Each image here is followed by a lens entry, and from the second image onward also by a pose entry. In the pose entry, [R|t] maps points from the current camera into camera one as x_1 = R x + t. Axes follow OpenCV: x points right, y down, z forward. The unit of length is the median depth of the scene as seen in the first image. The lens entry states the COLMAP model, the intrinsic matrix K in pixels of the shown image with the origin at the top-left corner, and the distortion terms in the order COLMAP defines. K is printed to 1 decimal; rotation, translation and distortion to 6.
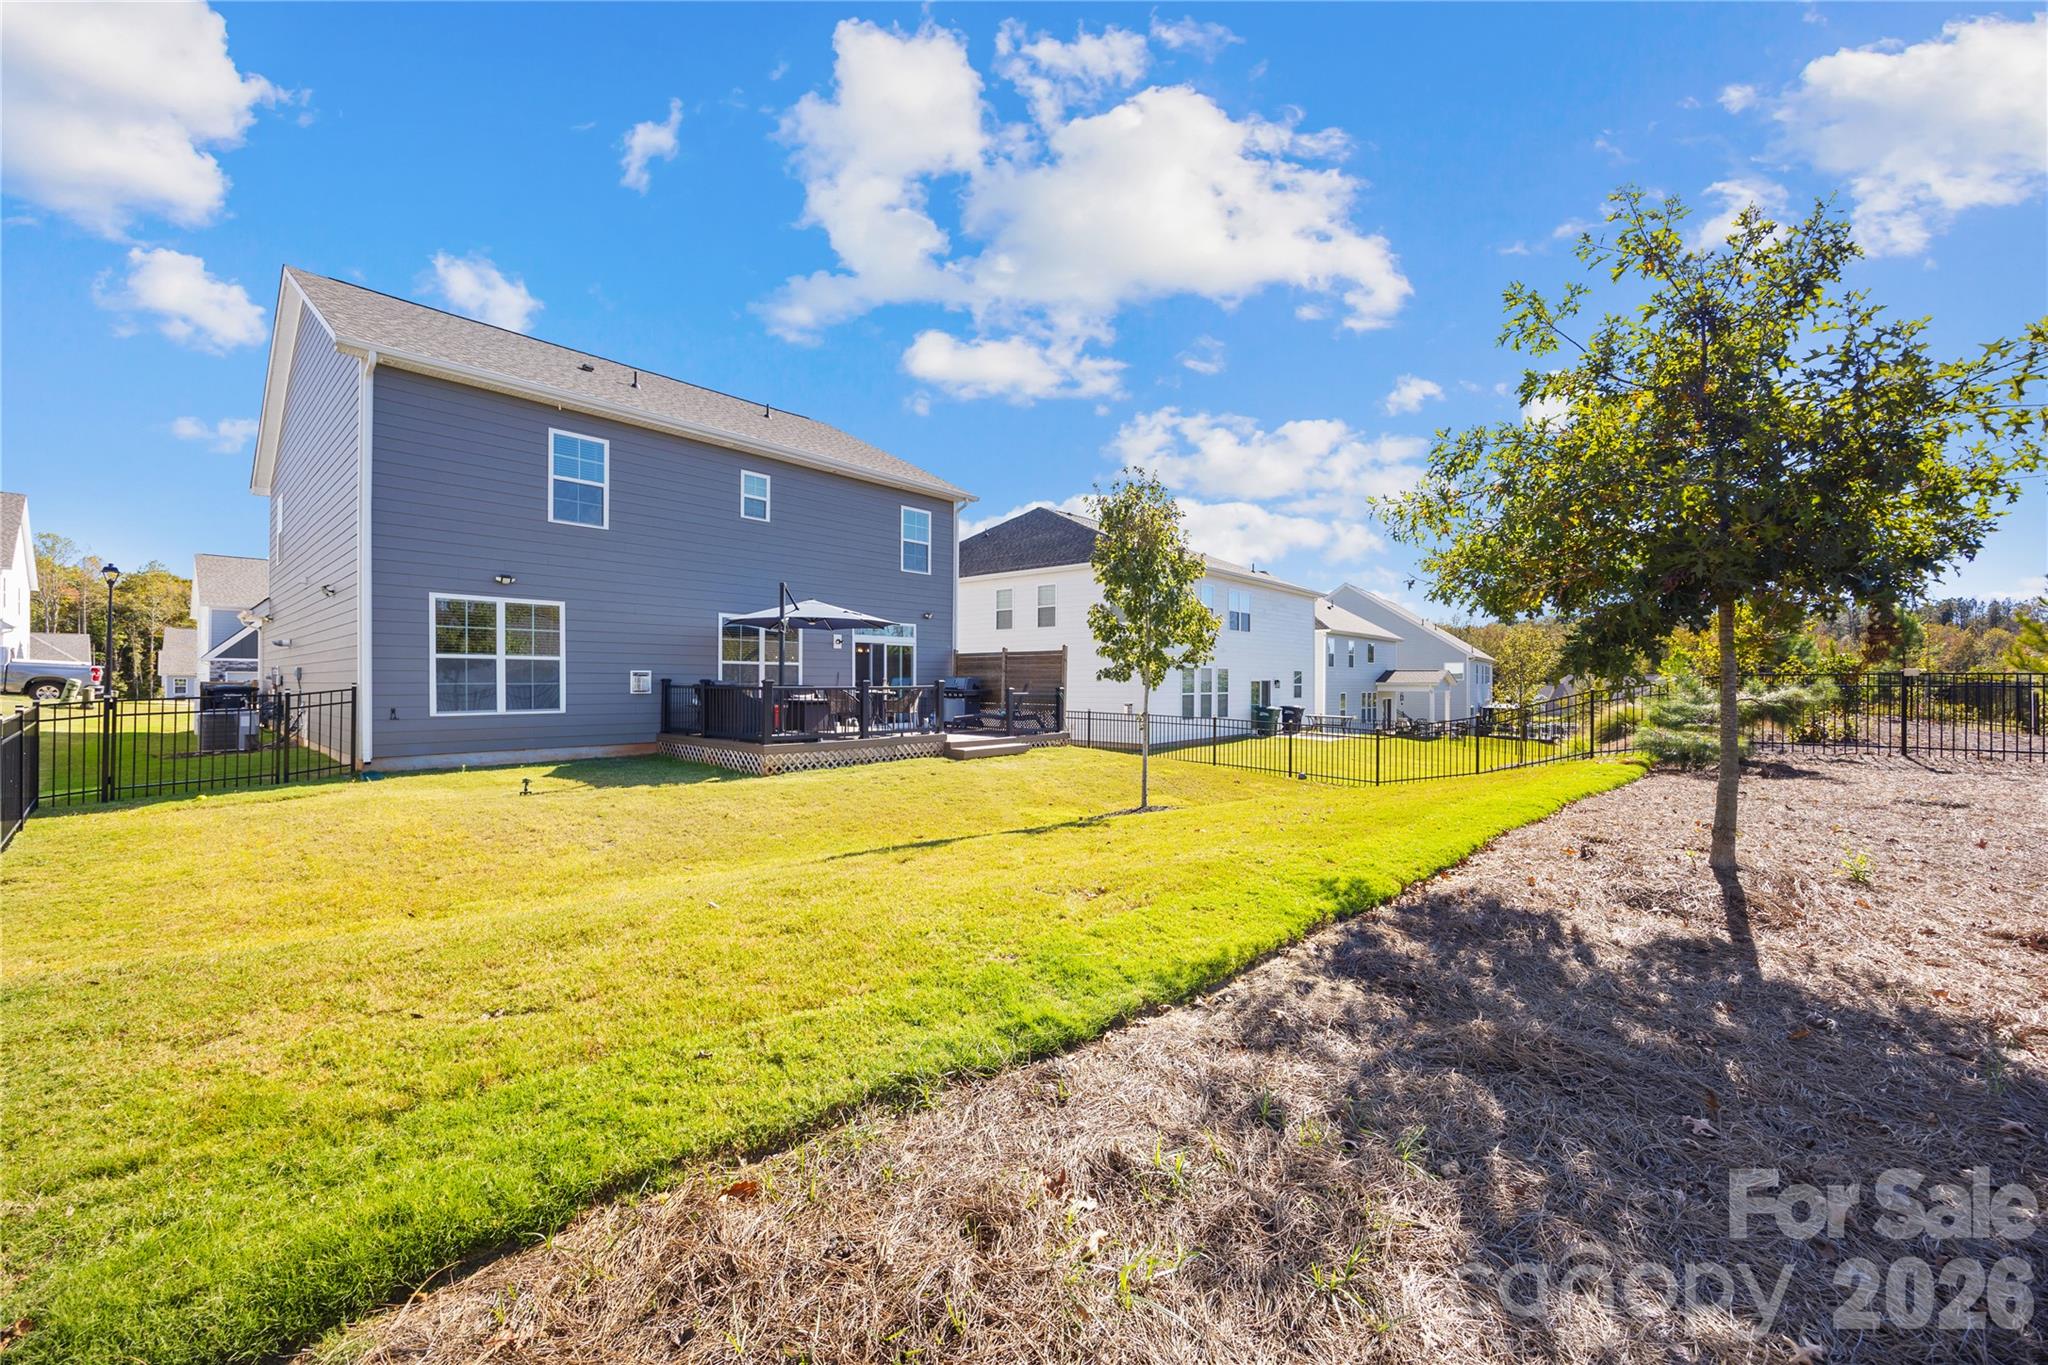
lens RADIAL K [[785.7, 0, 1021.0], [0, 785.7, 675.6], [0, 0, 1]] dist [-0.000426, 0.000148]
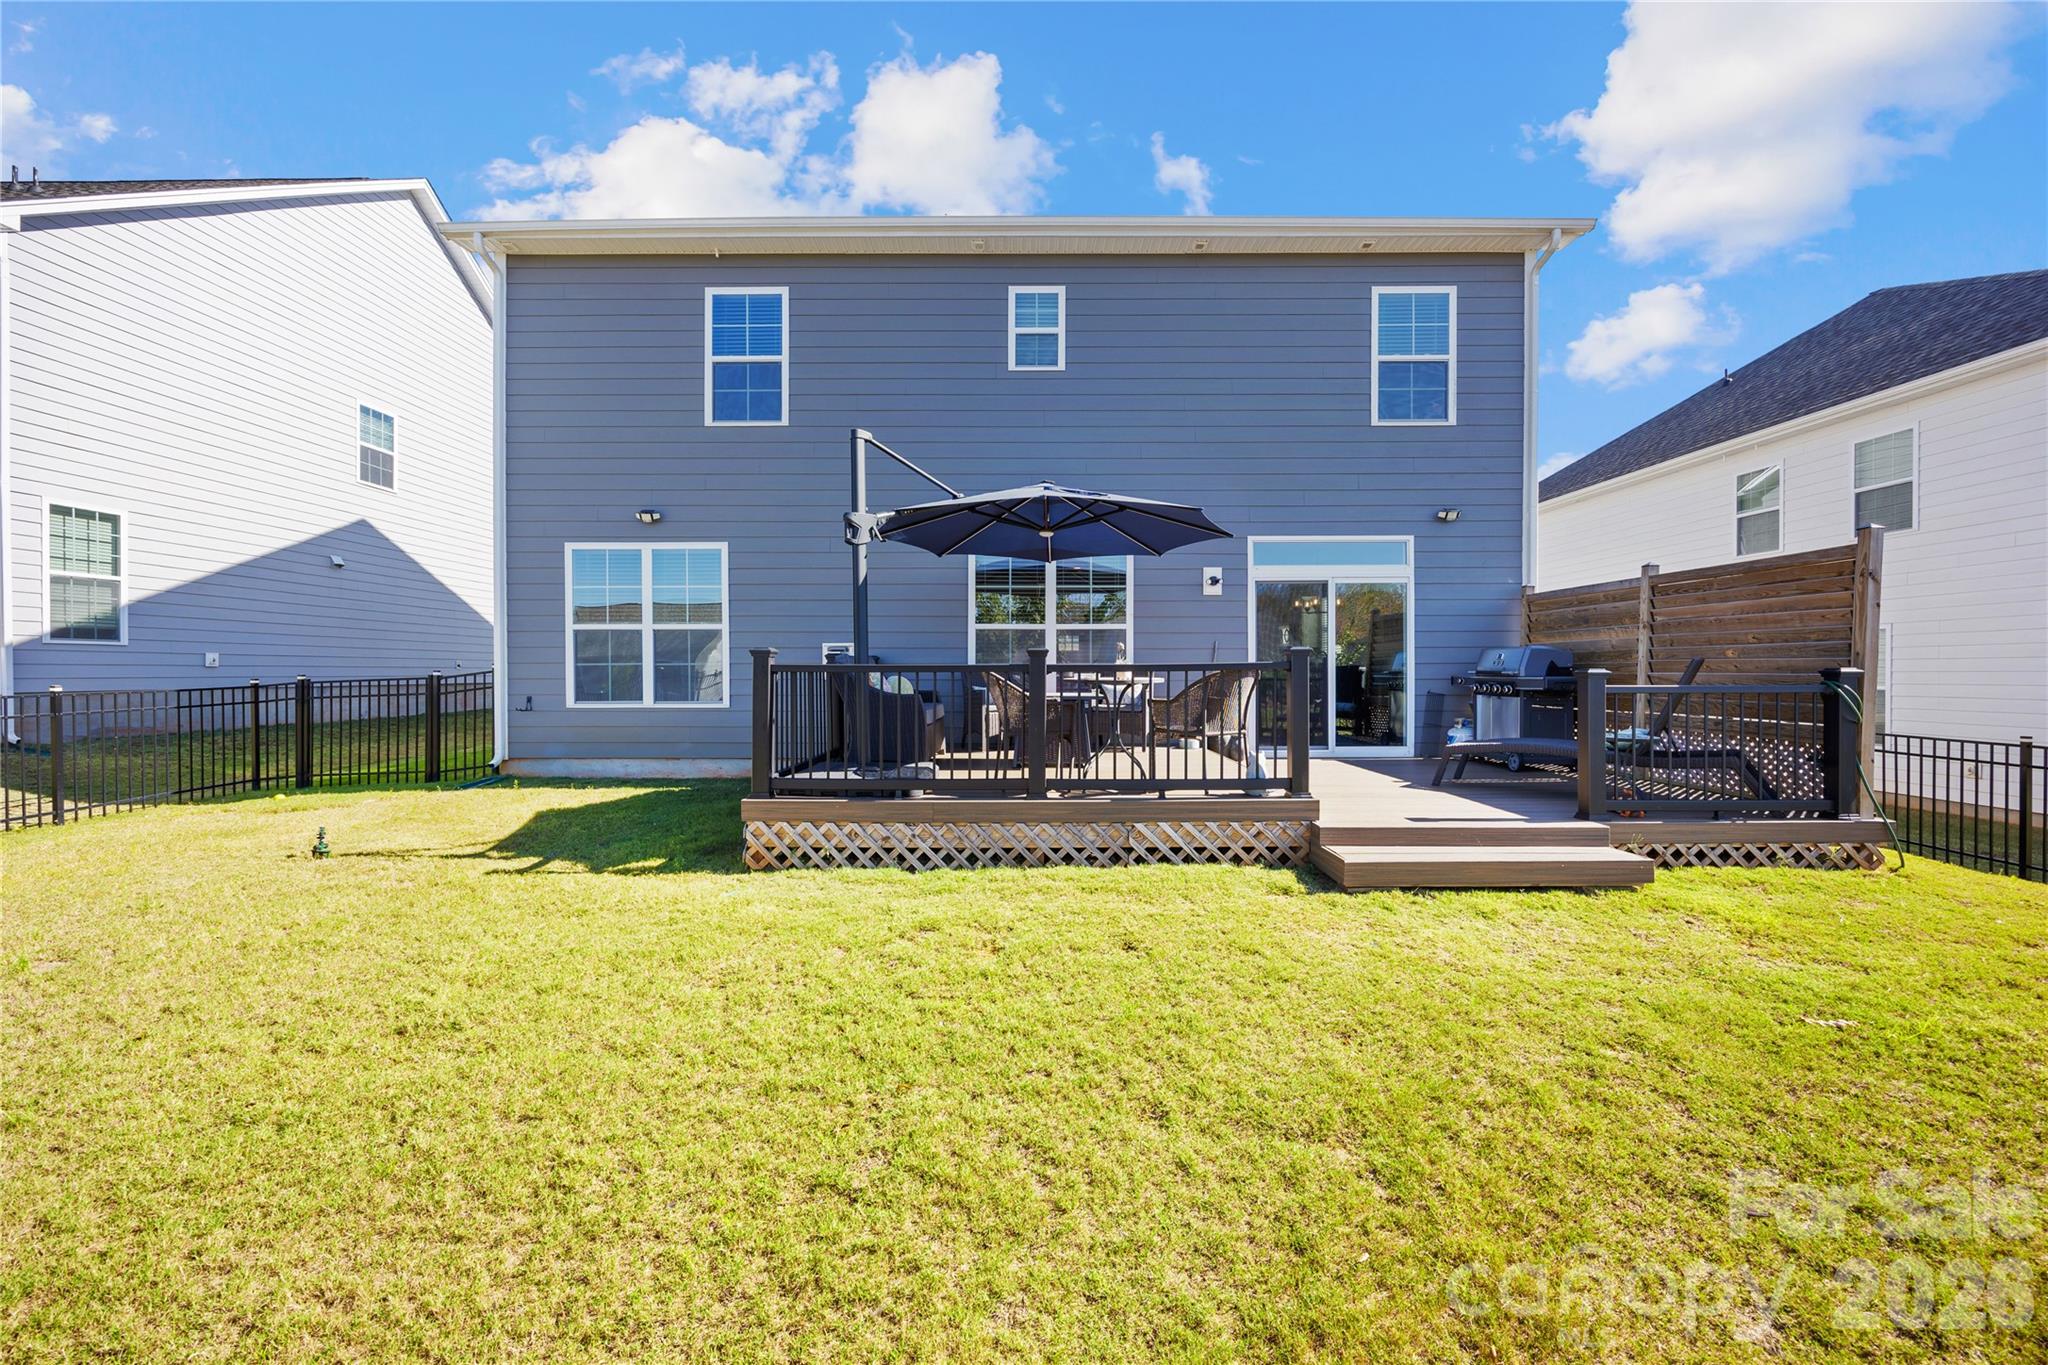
lens RADIAL K [[785.7, 0, 1021.0], [0, 785.7, 675.6], [0, 0, 1]] dist [-0.000426, 0.000148]
pose [[0.660373, 0.002808, -0.750932, 0.074354], [0.008377, 0.999903, 0.011106, 0.012344], [0.750891, -0.013625, 0.660286, 0.614512]]
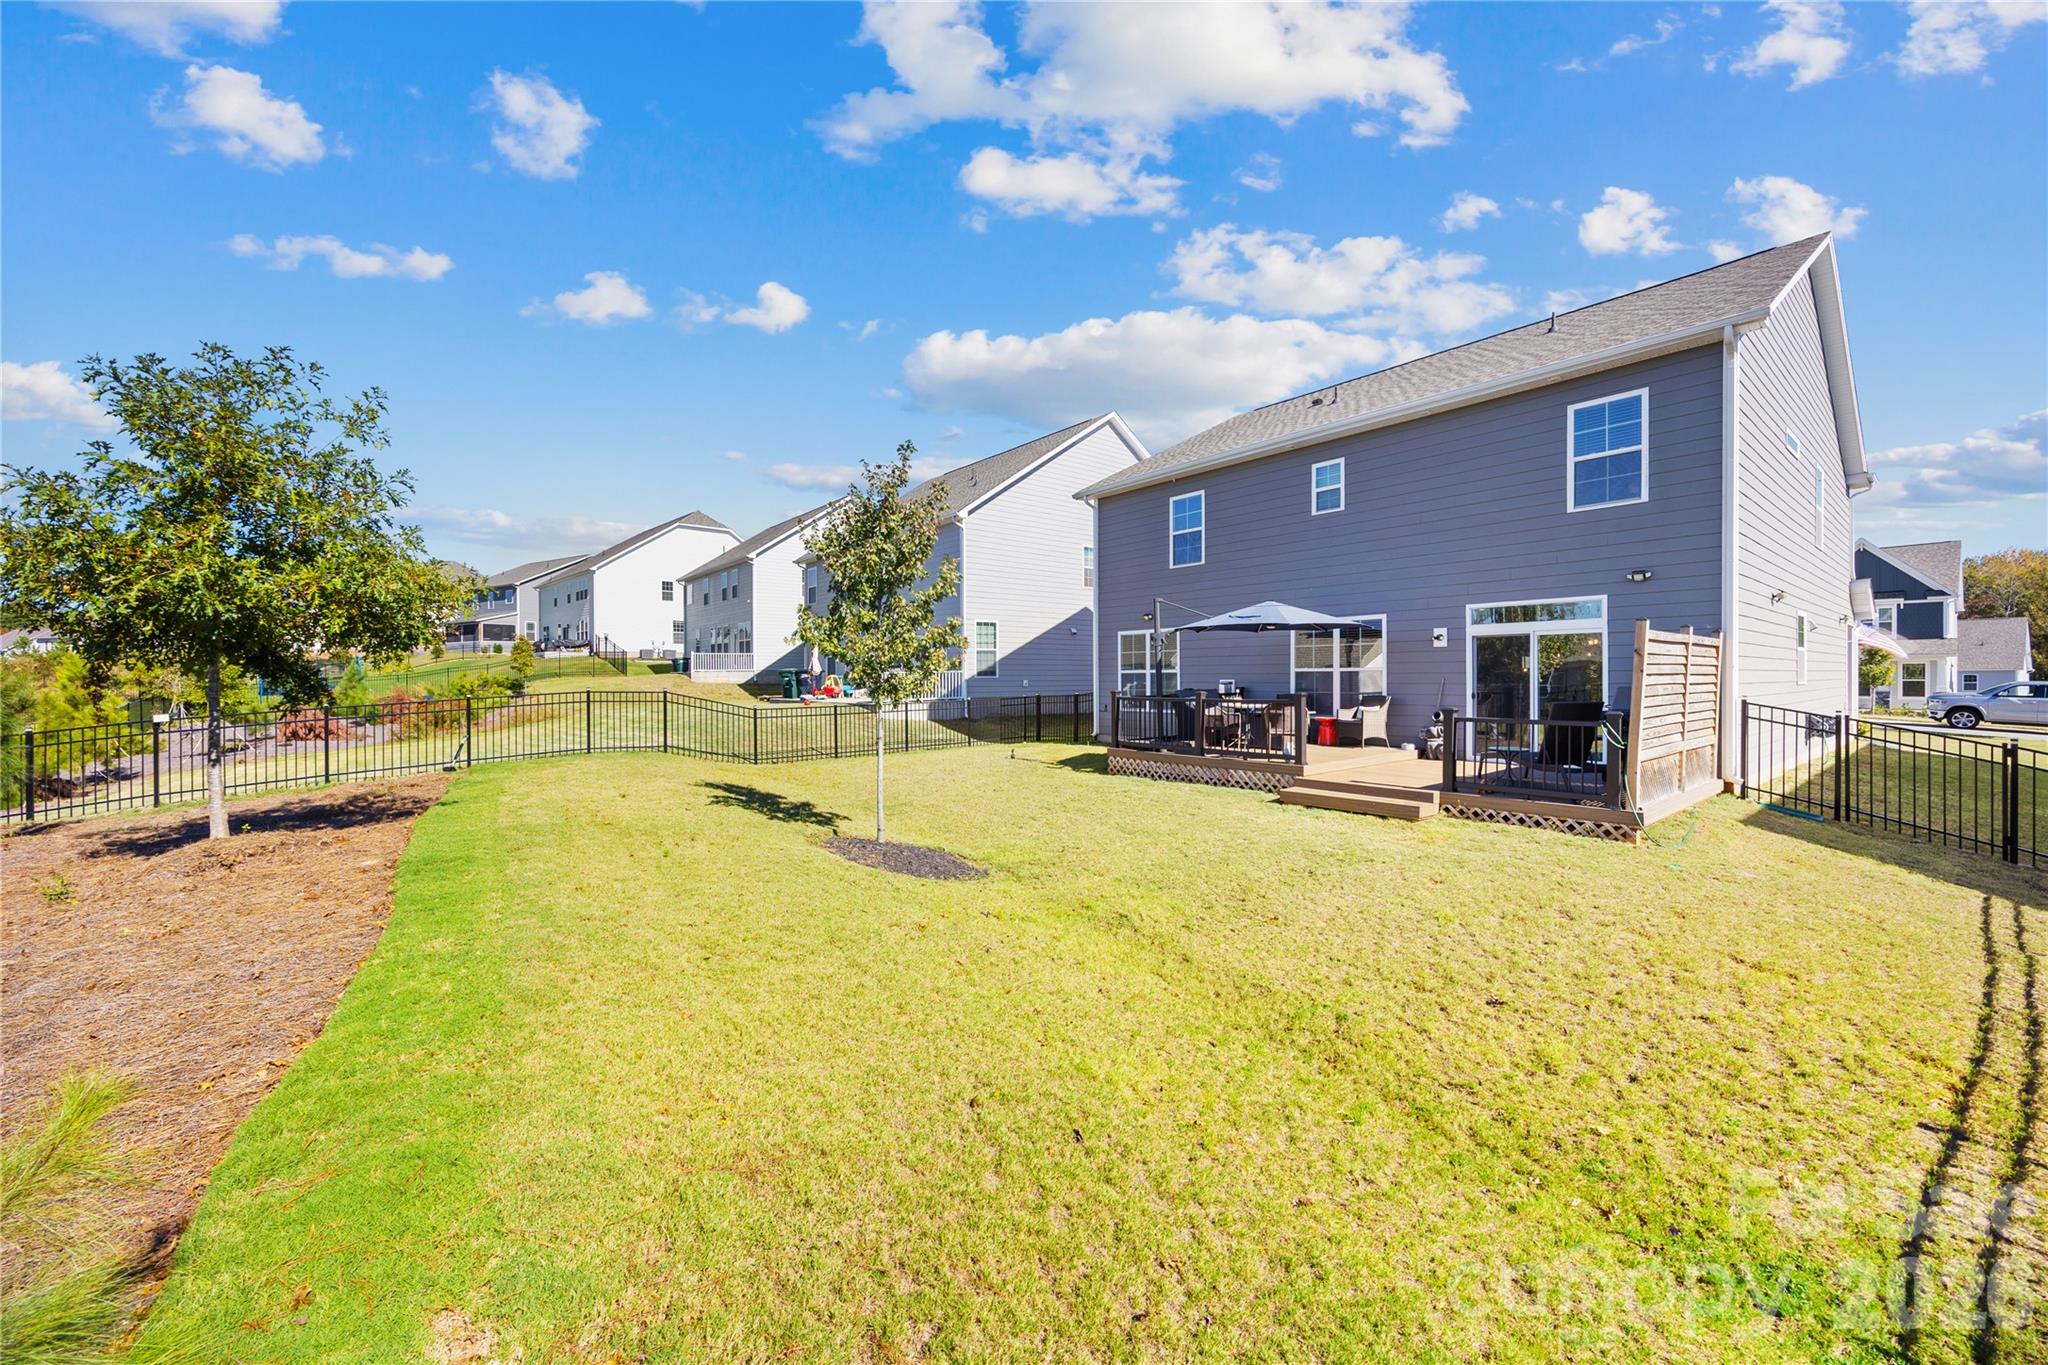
lens RADIAL K [[785.7, 0, 1021.0], [0, 785.7, 675.6], [0, 0, 1]] dist [-0.000426, 0.000148]
pose [[-0.165320, -0.001044, -0.986239, 0.614849], [0.013947, 0.999897, -0.003397, -0.011075], [0.986141, -0.014317, -0.165288, 0.790793]]
